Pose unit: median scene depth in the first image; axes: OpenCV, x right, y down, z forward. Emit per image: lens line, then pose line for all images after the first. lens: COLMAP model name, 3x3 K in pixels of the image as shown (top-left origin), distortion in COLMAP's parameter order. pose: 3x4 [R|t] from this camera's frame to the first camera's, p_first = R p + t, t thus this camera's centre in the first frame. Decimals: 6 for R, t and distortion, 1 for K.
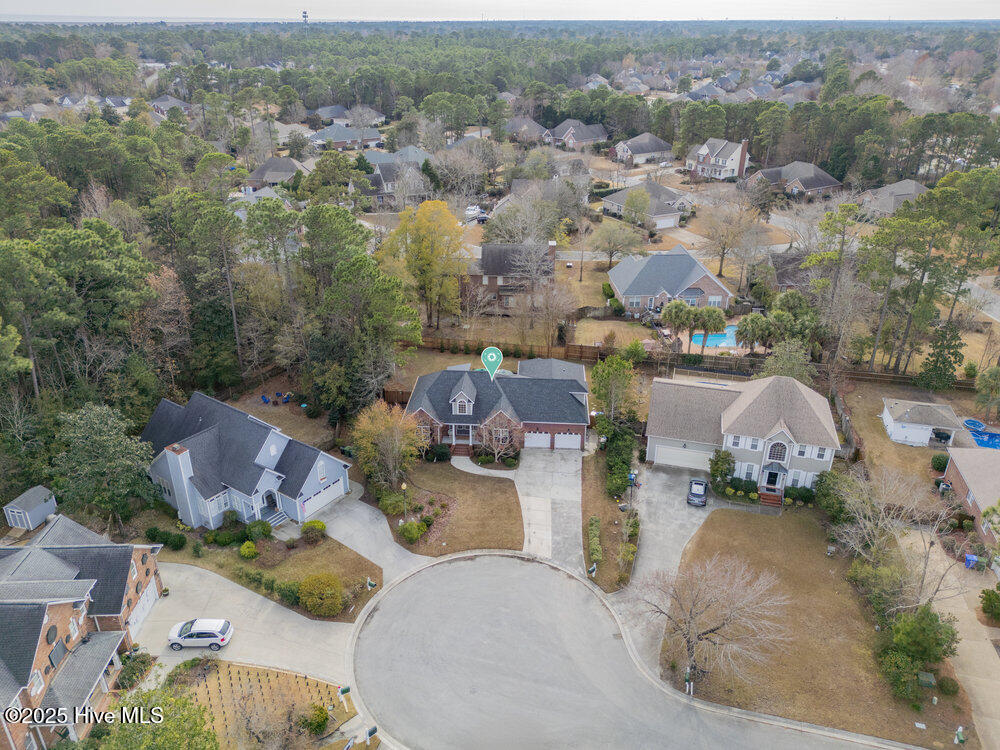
lens RADIAL K [[733.9, 0, 500.0], [0, 733.9, 375.0], [0, 0, 1]] dist [0.063690, -0.053442]
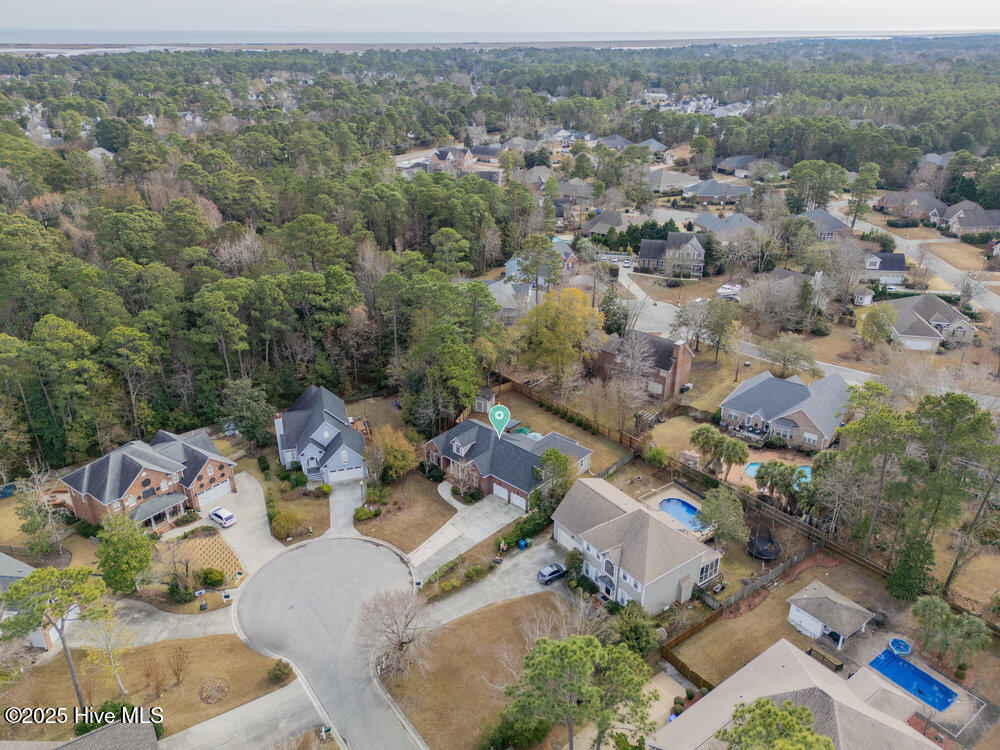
lens RADIAL K [[733.9, 0, 500.0], [0, 733.9, 375.0], [0, 0, 1]] dist [0.063690, -0.053442]
pose [[0.776671, 0.263577, -0.572109, 0.757179], [-0.269924, 0.959894, 0.075796, -0.213431], [0.569142, 0.095557, 0.816668, -0.082228]]
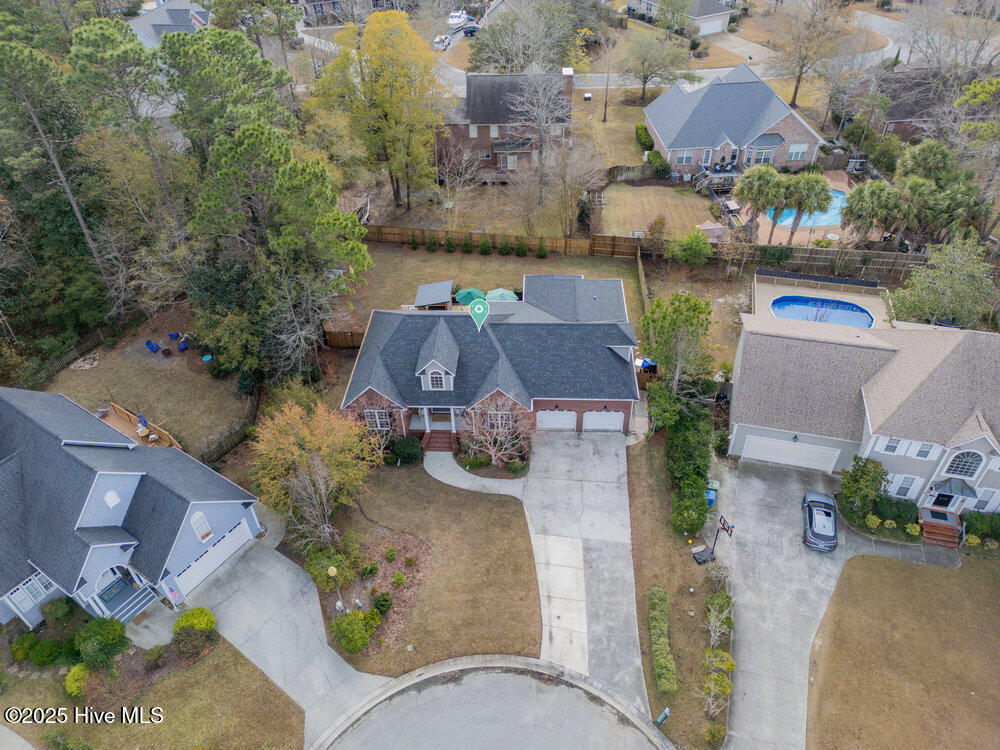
lens RADIAL K [[699.3, 0, 500.0], [0, 699.3, 375.0], [0, 0, 1]] dist [0.048897, -0.043297]
pose [[0.999443, -0.030887, -0.012636, 0.010532], [0.033097, 0.965907, 0.256764, -0.112907], [0.004275, -0.257039, 0.966391, 0.425967]]
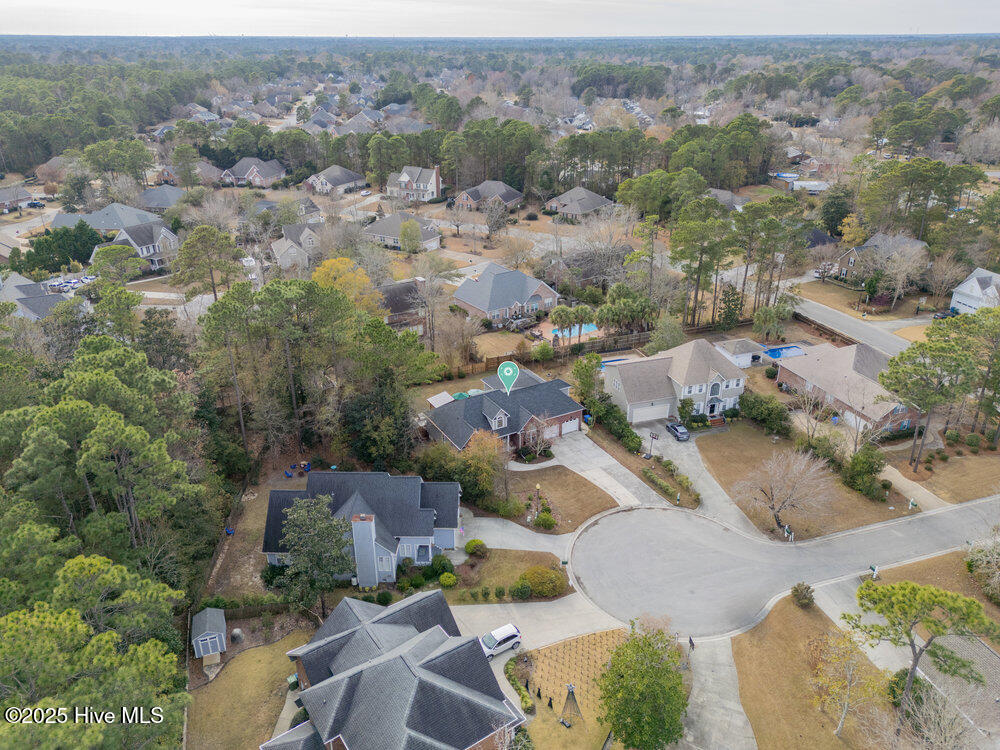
lens RADIAL K [[733.9, 0, 500.0], [0, 733.9, 375.0], [0, 0, 1]] dist [0.063690, -0.053442]
pose [[0.833700, -0.235737, 0.499371, -0.639653], [0.243901, 0.968510, 0.050010, -0.092012], [-0.495435, 0.080104, 0.864944, -0.049779]]
